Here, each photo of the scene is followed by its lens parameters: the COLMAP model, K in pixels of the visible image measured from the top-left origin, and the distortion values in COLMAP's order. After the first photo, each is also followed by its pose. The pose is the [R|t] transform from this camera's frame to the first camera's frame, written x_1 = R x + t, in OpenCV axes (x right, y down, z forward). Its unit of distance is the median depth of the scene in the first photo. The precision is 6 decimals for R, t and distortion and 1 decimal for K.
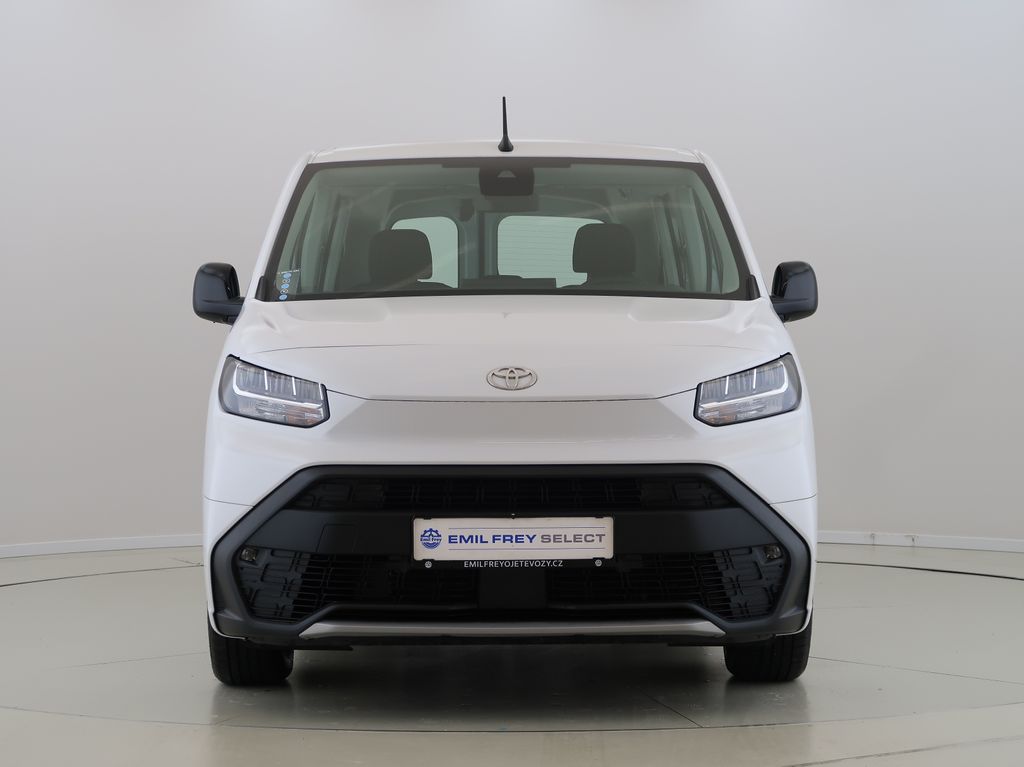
lens RADIAL K [[1107.3, 0, 512.0], [0, 1107.3, 383.5], [0, 0, 1]] dist [-0.011072, -0.340703]
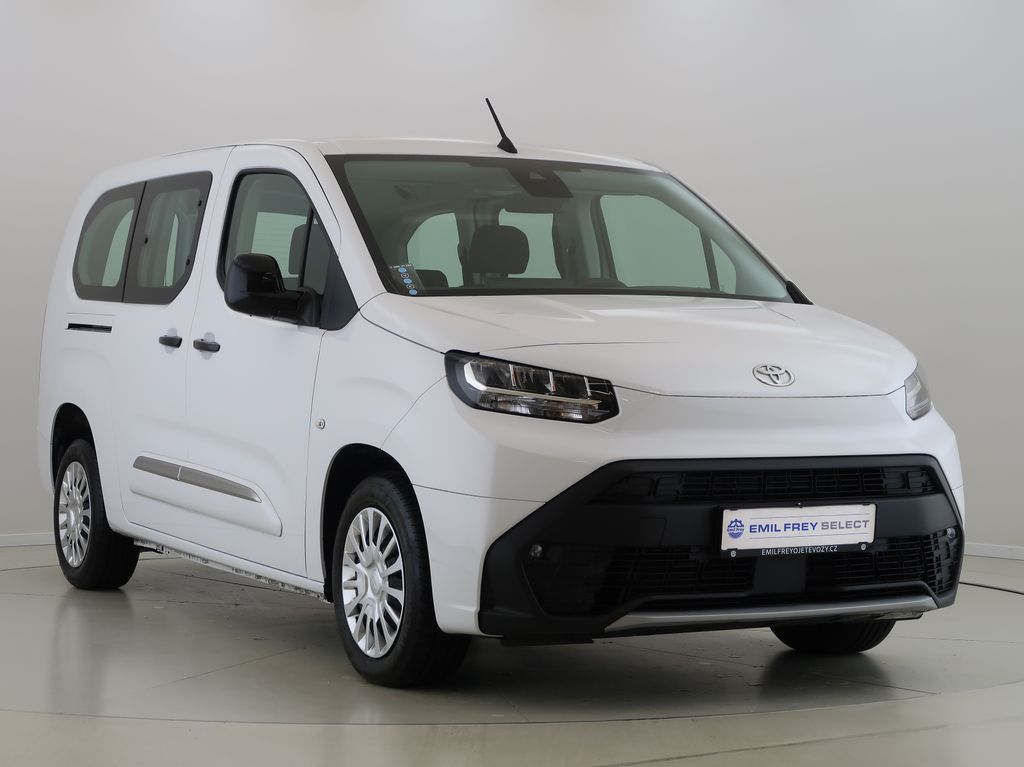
lens RADIAL K [[1107.3, 0, 512.0], [0, 1107.3, 383.5], [0, 0, 1]] dist [-0.011072, -0.340703]
pose [[0.973917, 0.003670, 0.226876, -0.500433], [-0.003761, 0.999993, -0.000031, 0.004365], [-0.226874, -0.000823, 0.973924, 0.034922]]
